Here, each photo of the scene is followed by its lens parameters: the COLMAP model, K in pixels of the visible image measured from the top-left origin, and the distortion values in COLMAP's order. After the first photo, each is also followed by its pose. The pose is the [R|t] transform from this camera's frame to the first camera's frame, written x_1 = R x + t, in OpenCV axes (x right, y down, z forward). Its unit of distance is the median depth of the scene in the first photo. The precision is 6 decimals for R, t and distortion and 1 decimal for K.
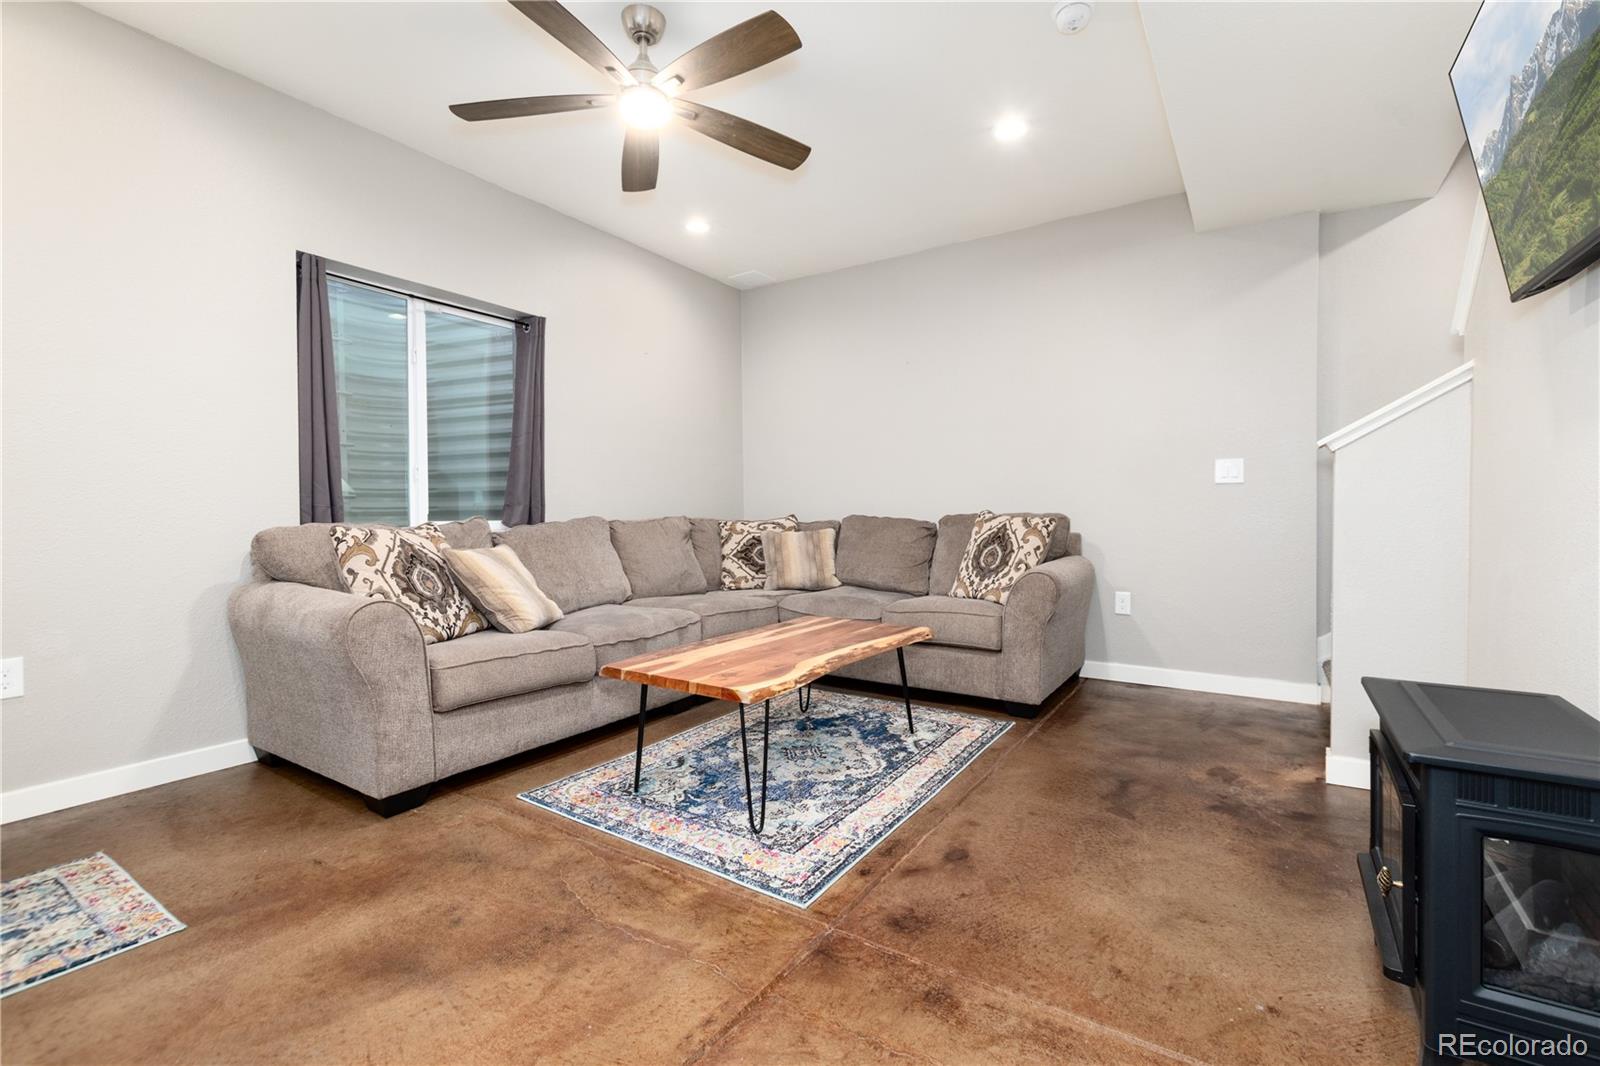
lens RADIAL K [[695.8, 0, 837.2], [0, 695.8, 521.4], [0, 0, 1]] dist [0.003093, -0.000198]
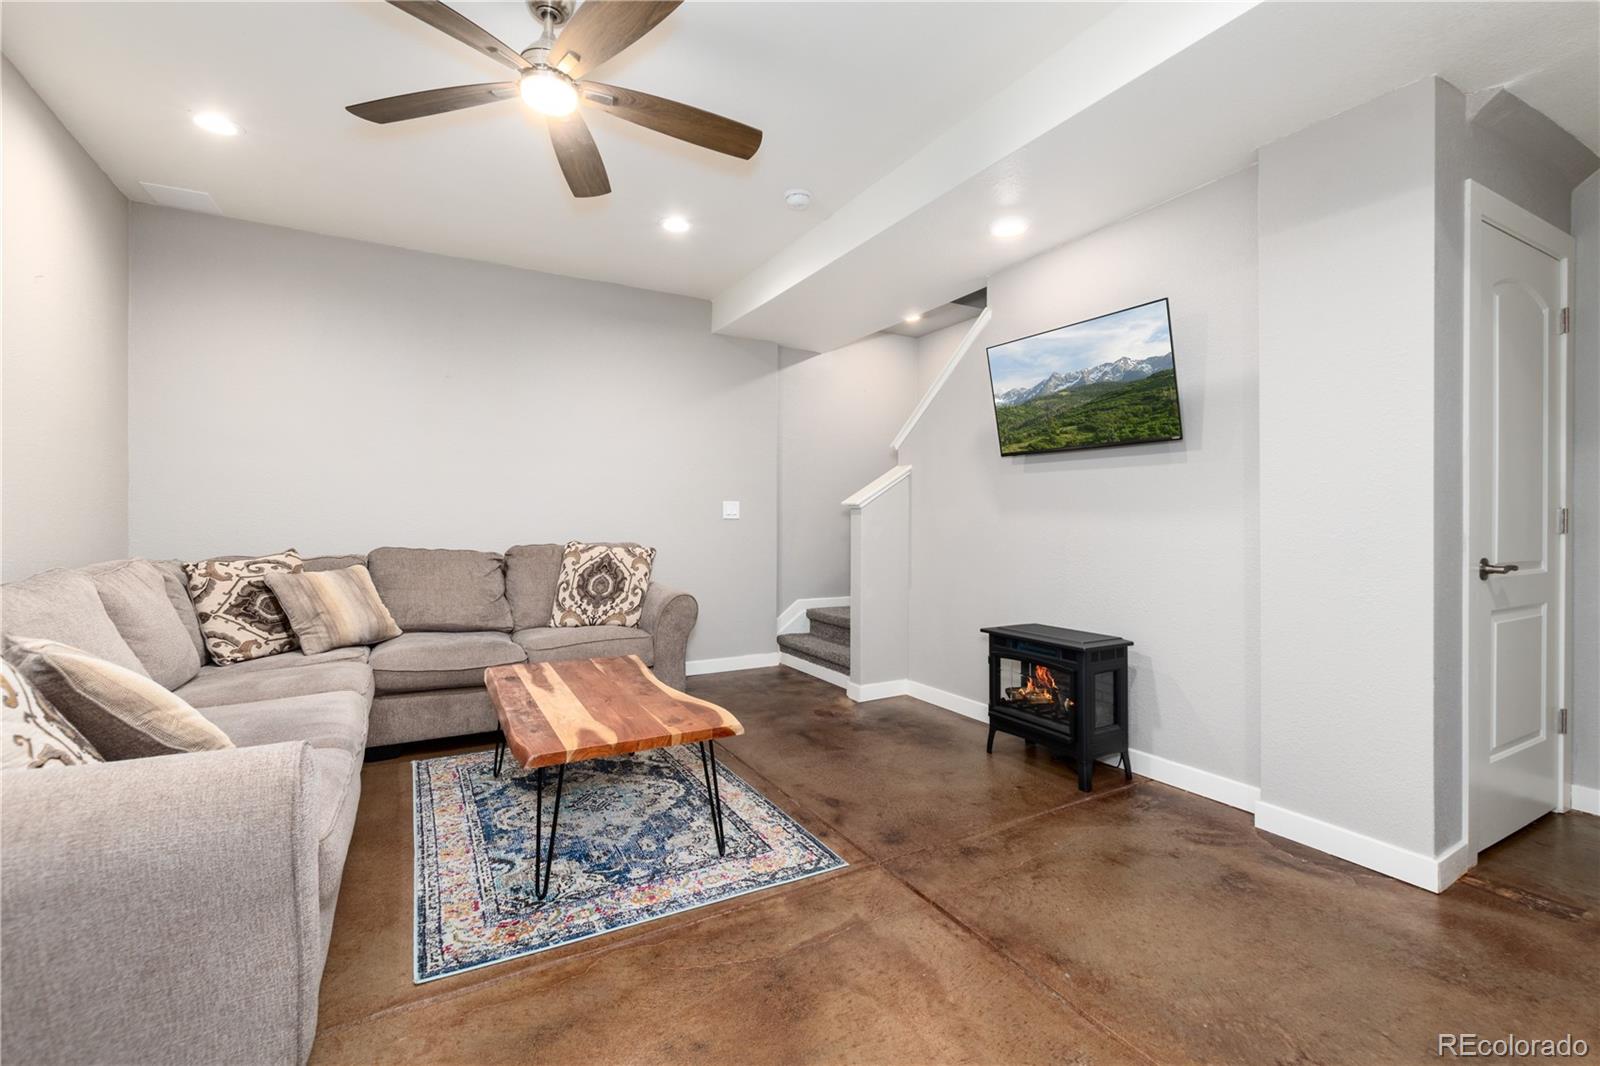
lens RADIAL K [[670.0, 0, 832.4], [0, 670.0, 531.6], [0, 0, 1]] dist [0.001334, -0.000011]
pose [[0.466486, -0.007195, 0.884499, -0.704385], [0.006068, 0.999969, 0.004934, -0.046022], [-0.884508, 0.003065, 0.466515, 0.264235]]
